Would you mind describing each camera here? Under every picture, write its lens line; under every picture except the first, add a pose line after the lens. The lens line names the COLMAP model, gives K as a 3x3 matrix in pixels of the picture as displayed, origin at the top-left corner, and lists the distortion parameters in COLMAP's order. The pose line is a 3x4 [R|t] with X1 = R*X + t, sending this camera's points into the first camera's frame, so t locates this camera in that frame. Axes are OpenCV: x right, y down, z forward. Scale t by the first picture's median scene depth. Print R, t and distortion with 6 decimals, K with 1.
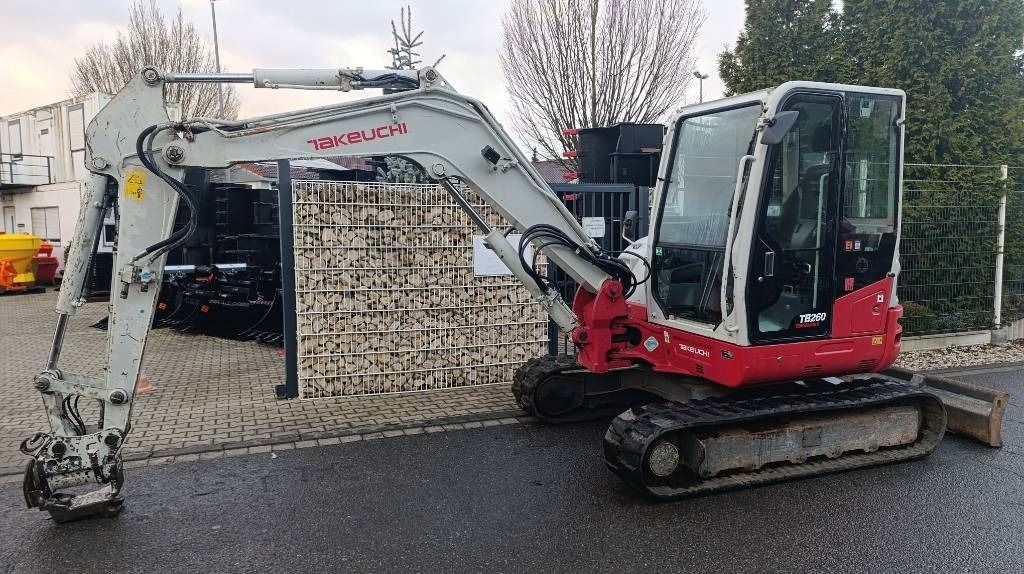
lens RADIAL K [[699.3, 0, 515.3], [0, 699.3, 289.6], [0, 0, 1]] dist [0.052552, -0.054232]
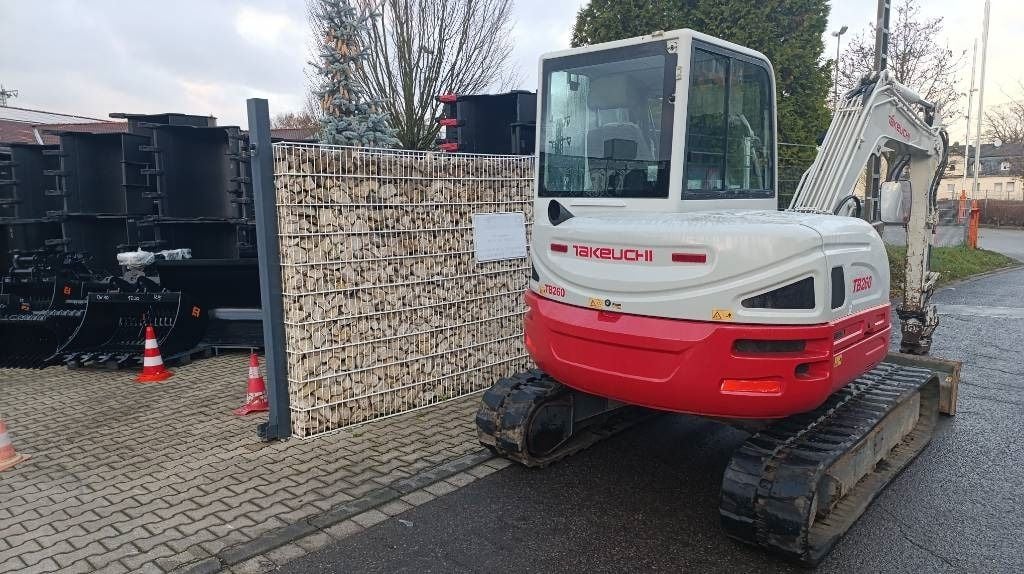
lens RADIAL K [[699.3, 0, 513.9], [0, 699.3, 289.3], [0, 0, 1]] dist [0.052552, -0.054232]
pose [[0.900439, -0.066583, 0.429857, -0.418713], [0.052040, 0.997607, 0.045514, -0.024884], [-0.431859, -0.018613, 0.901749, 0.234124]]
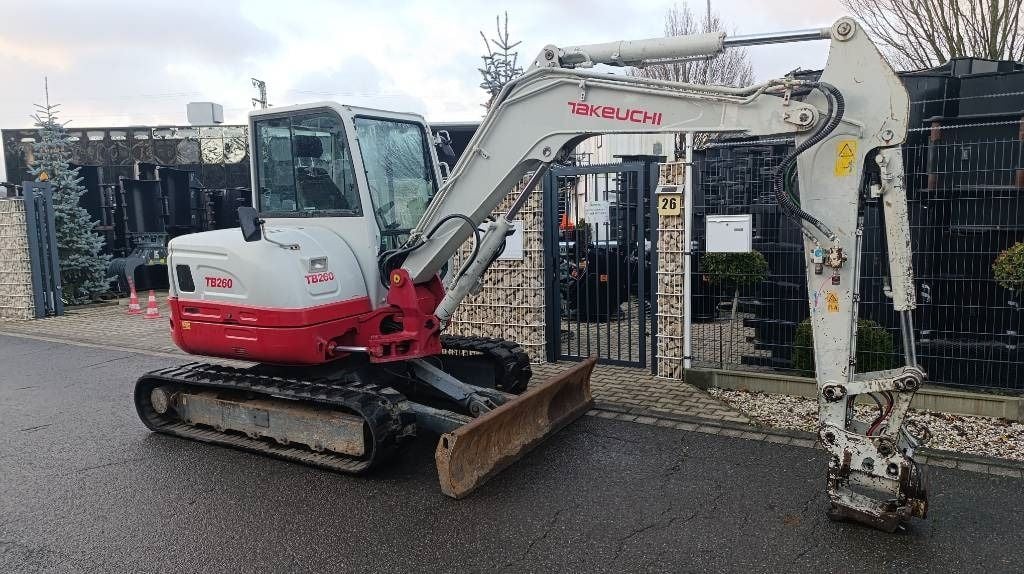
lens RADIAL K [[699.3, 0, 514.3], [0, 699.3, 289.8], [0, 0, 1]] dist [0.052552, -0.054232]
pose [[0.610173, 0.077017, -0.788516, 0.925443], [-0.046882, 0.997030, 0.061104, -0.044620], [0.790880, -0.000317, 0.611972, 0.409199]]
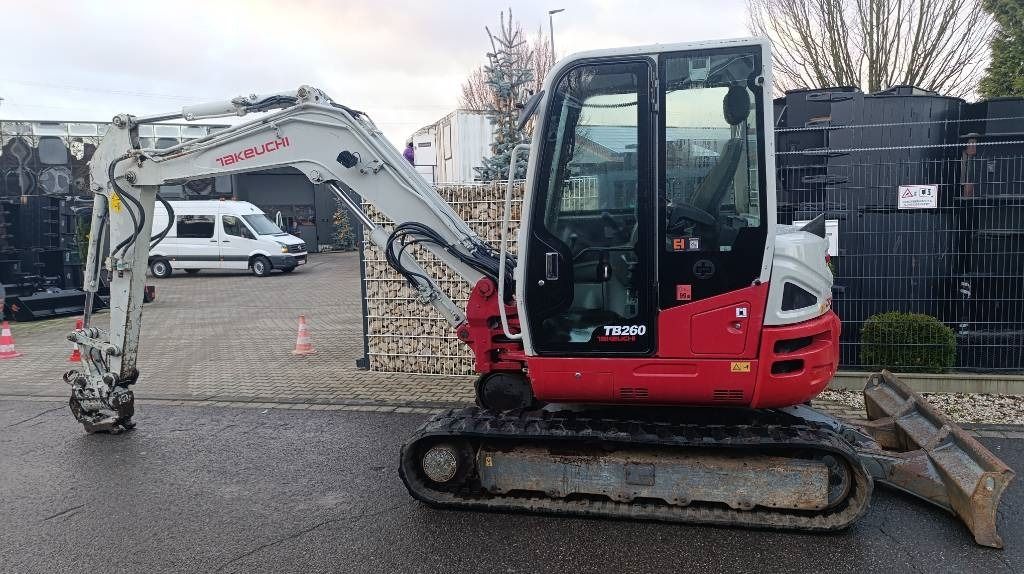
lens RADIAL K [[699.3, 0, 514.9], [0, 699.3, 290.0], [0, 0, 1]] dist [0.052552, -0.054232]
pose [[0.829191, 0.038707, -0.557624, 0.549216], [-0.027577, 0.999218, 0.028353, -0.020054], [0.558285, -0.008133, 0.829609, 0.168333]]
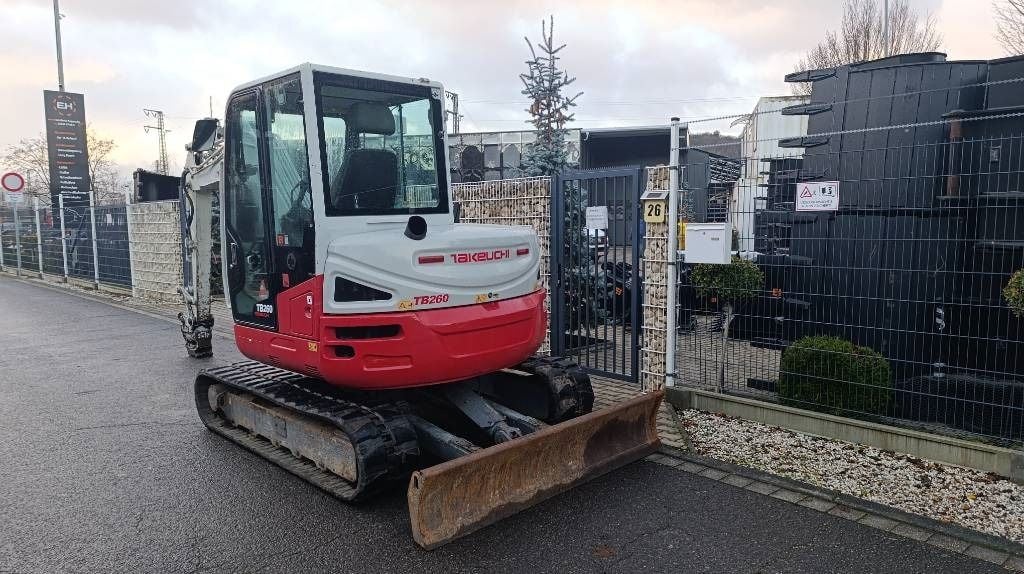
lens RADIAL K [[699.3, 0, 516.4], [0, 699.3, 298.4], [0, 0, 1]] dist [0.052552, -0.054232]
pose [[0.374735, 0.101755, -0.921531, 1.072427], [-0.073384, 0.994096, 0.079926, -0.060071], [0.924223, 0.037675, 0.379989, 0.671753]]
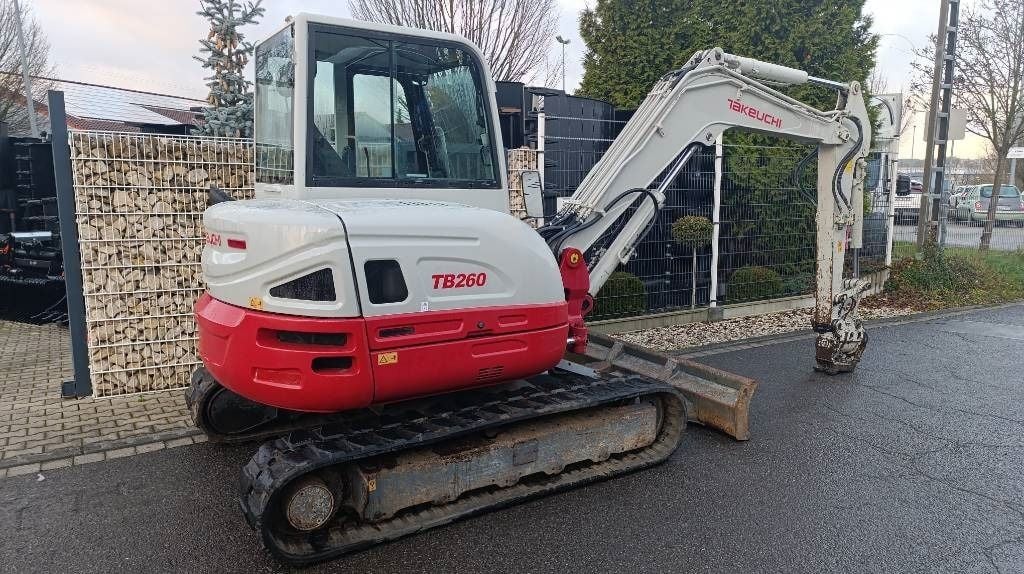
lens RADIAL K [[699.3, 0, 518.7], [0, 699.3, 290.0], [0, 0, 1]] dist [0.052552, -0.054232]
pose [[0.981741, -0.021747, 0.188974, 0.031214], [0.012301, 0.998622, 0.051017, -0.007591], [-0.189823, -0.047761, 0.980656, 0.096028]]
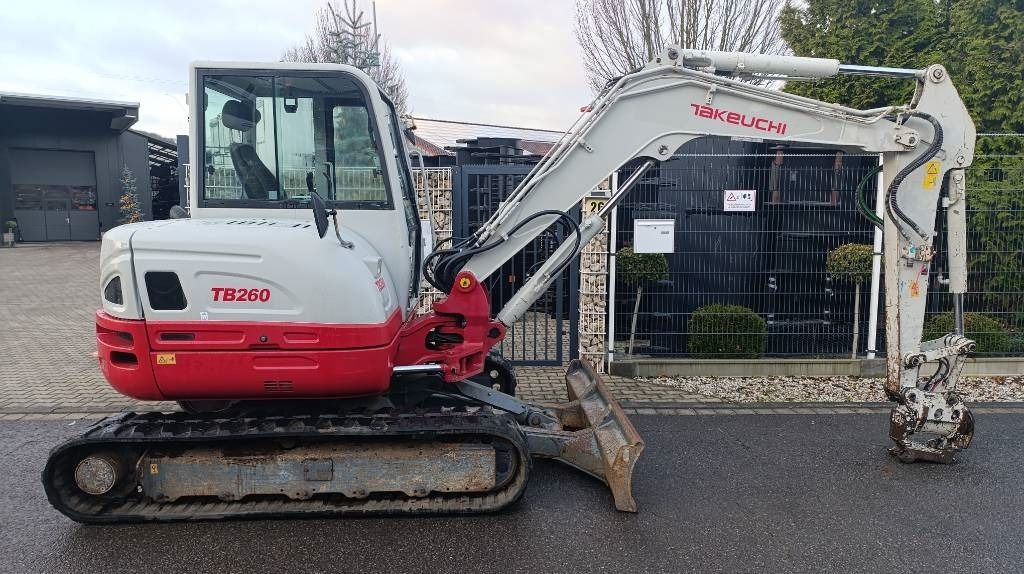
lens RADIAL K [[699.3, 0, 516.4], [0, 699.3, 292.0], [0, 0, 1]] dist [0.052552, -0.054232]
pose [[0.946333, 0.044959, -0.320052, 0.489048], [-0.037091, 0.998842, 0.030639, -0.016493], [0.321059, -0.017123, 0.946904, 0.156785]]
